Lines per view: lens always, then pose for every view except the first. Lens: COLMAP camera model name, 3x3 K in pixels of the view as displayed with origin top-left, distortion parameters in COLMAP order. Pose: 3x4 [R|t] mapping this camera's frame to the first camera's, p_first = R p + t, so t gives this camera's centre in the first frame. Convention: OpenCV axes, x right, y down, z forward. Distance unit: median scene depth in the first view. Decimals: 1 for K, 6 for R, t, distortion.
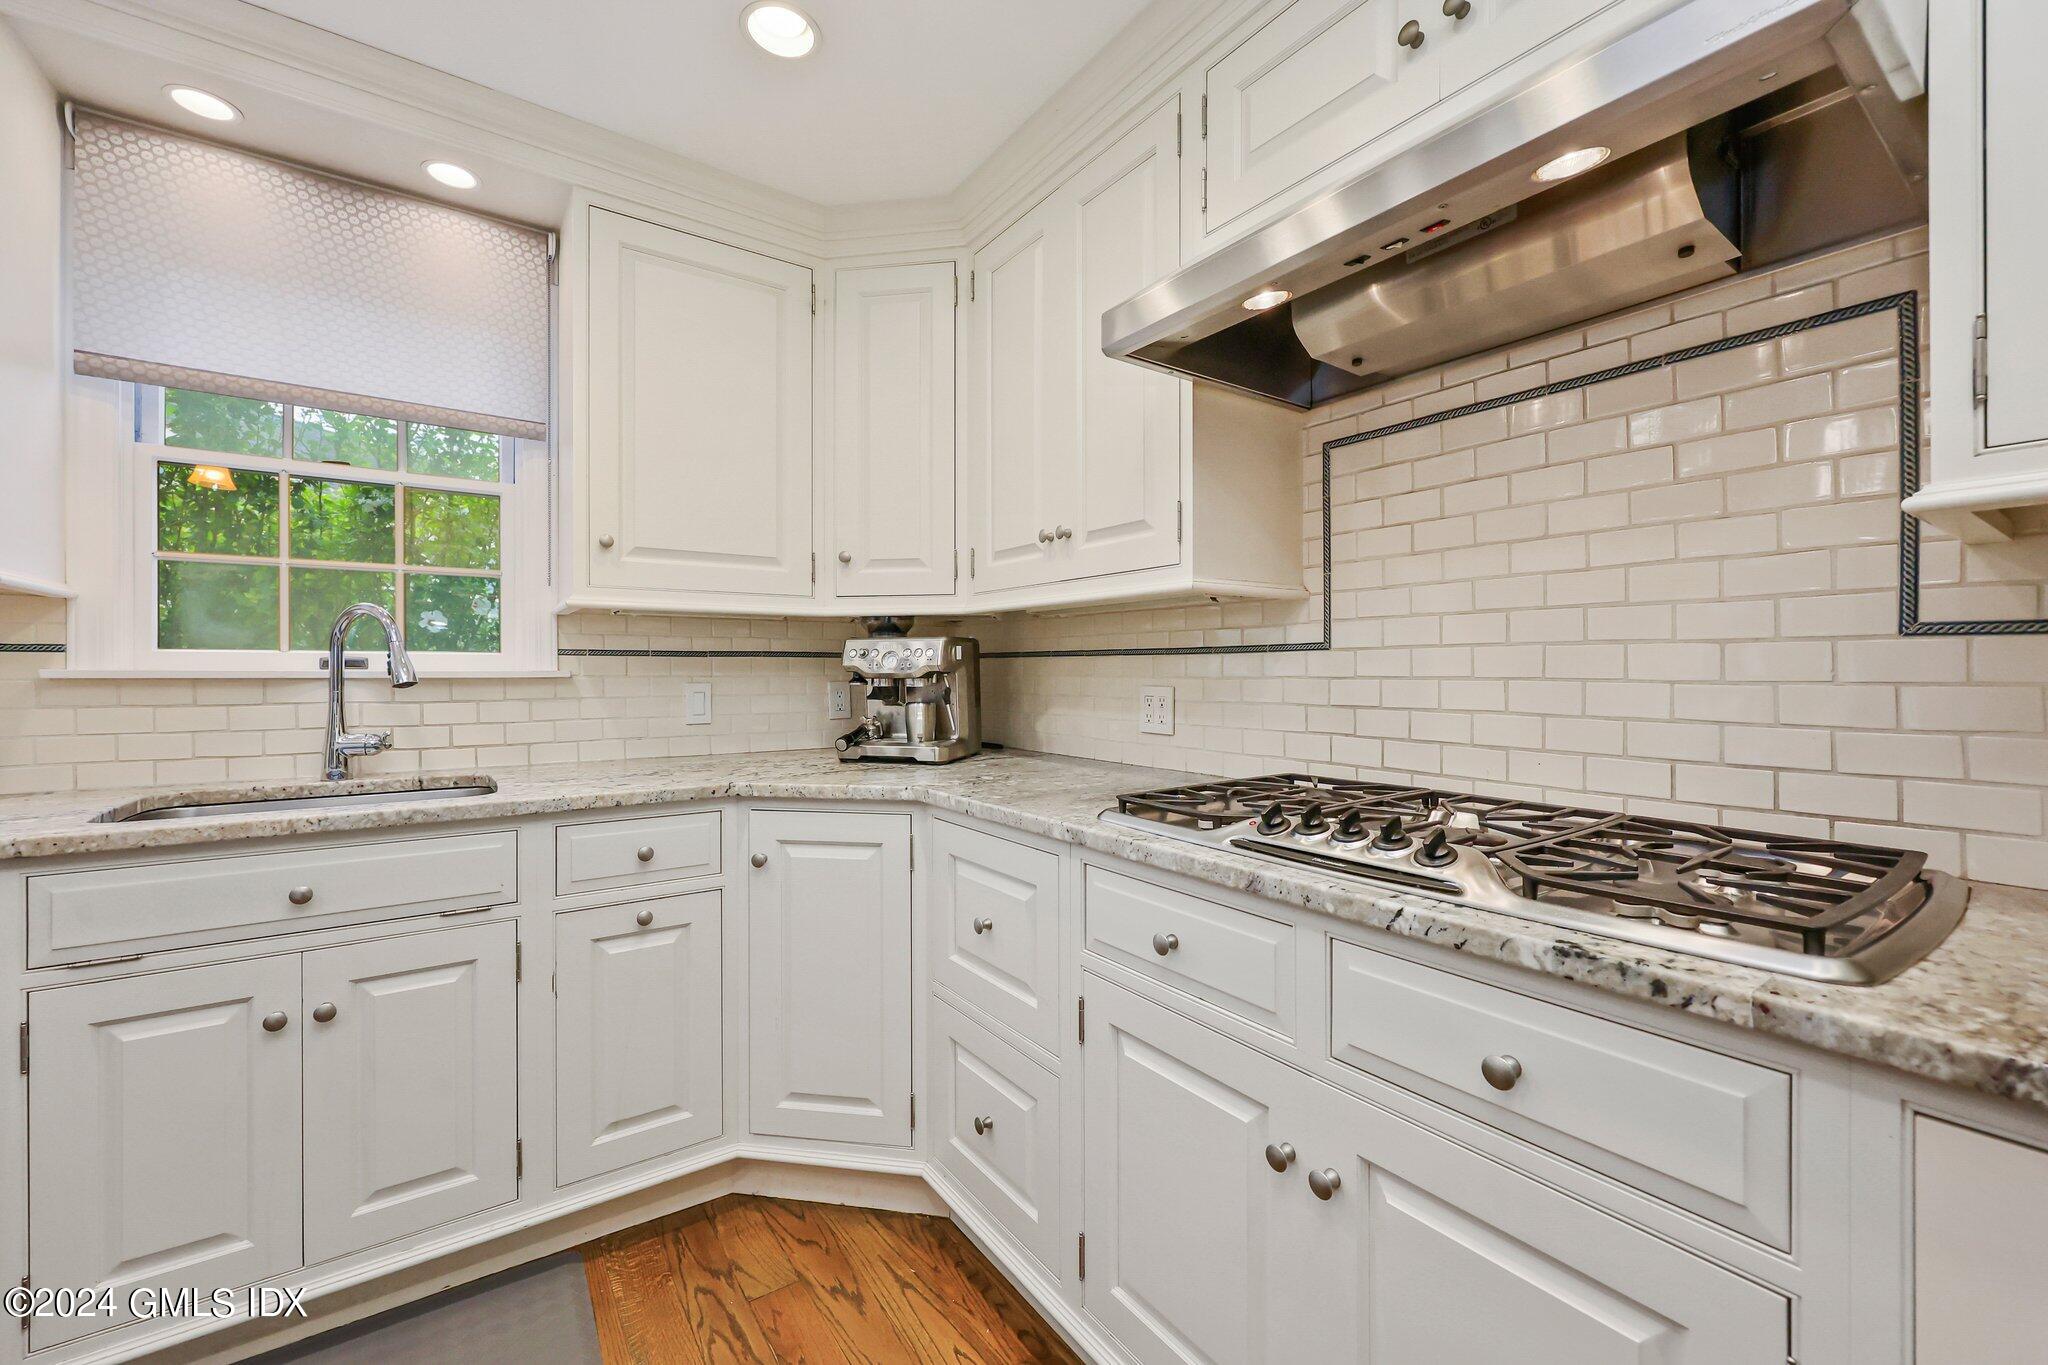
lens RADIAL K [[822.3, 0, 1034.0], [0, 822.3, 669.1], [0, 0, 1]] dist [0.000836, -0.000706]
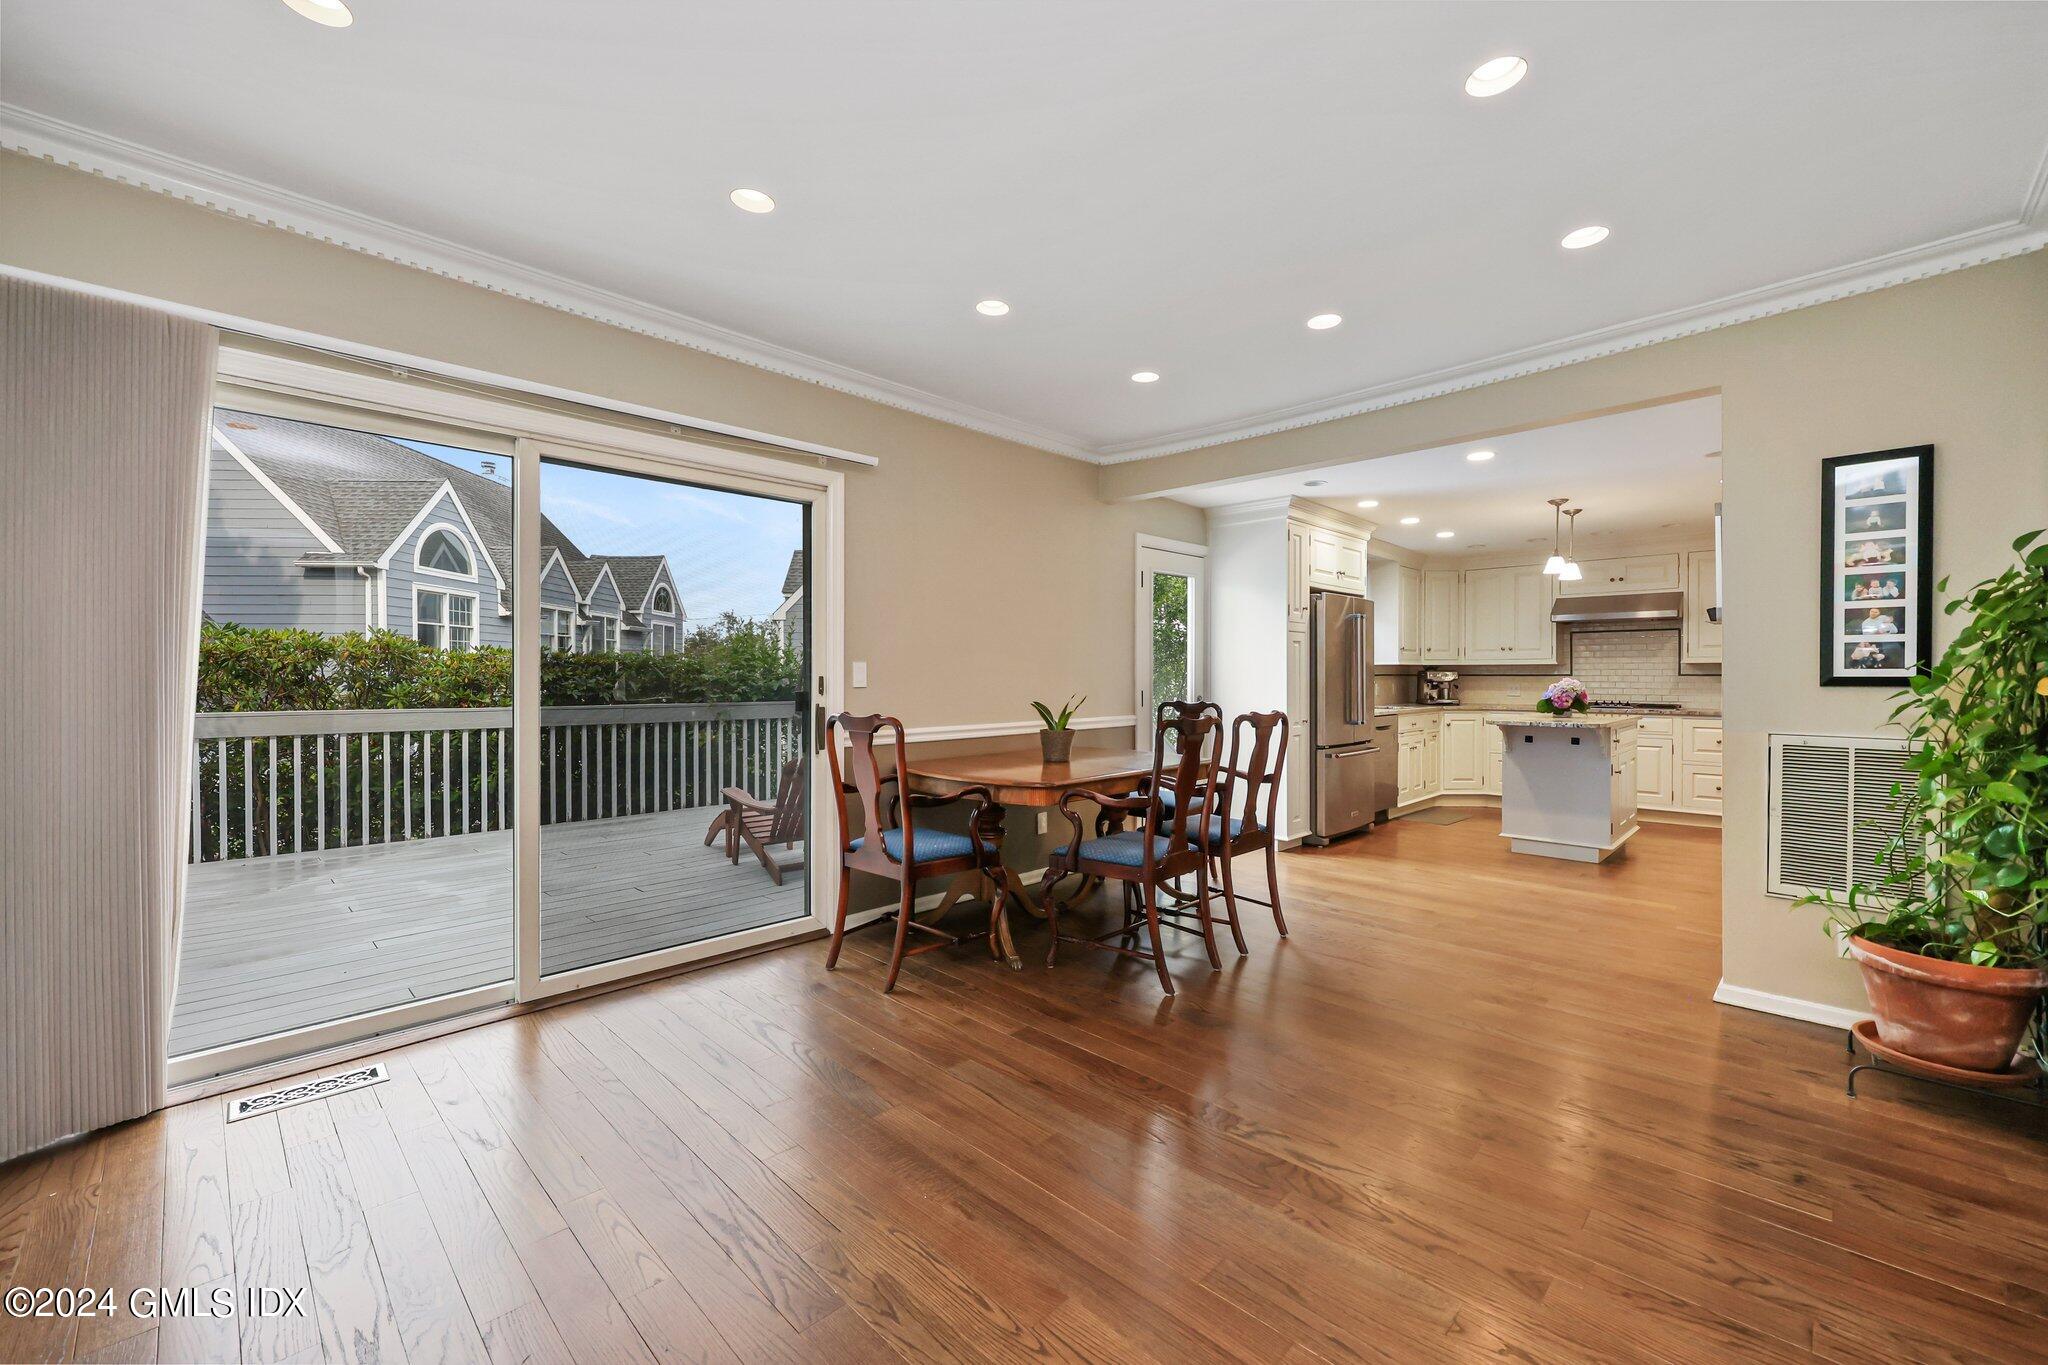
lens RADIAL K [[822.3, 0, 1047.7], [0, 822.3, 666.0], [0, 0, 1]] dist [0.000836, -0.000706]
pose [[0.982157, 0.001342, 0.188058, -3.447460], [0.000668, 0.999943, -0.010628, -0.032345], [-0.188061, 0.010564, 0.982100, -3.041006]]
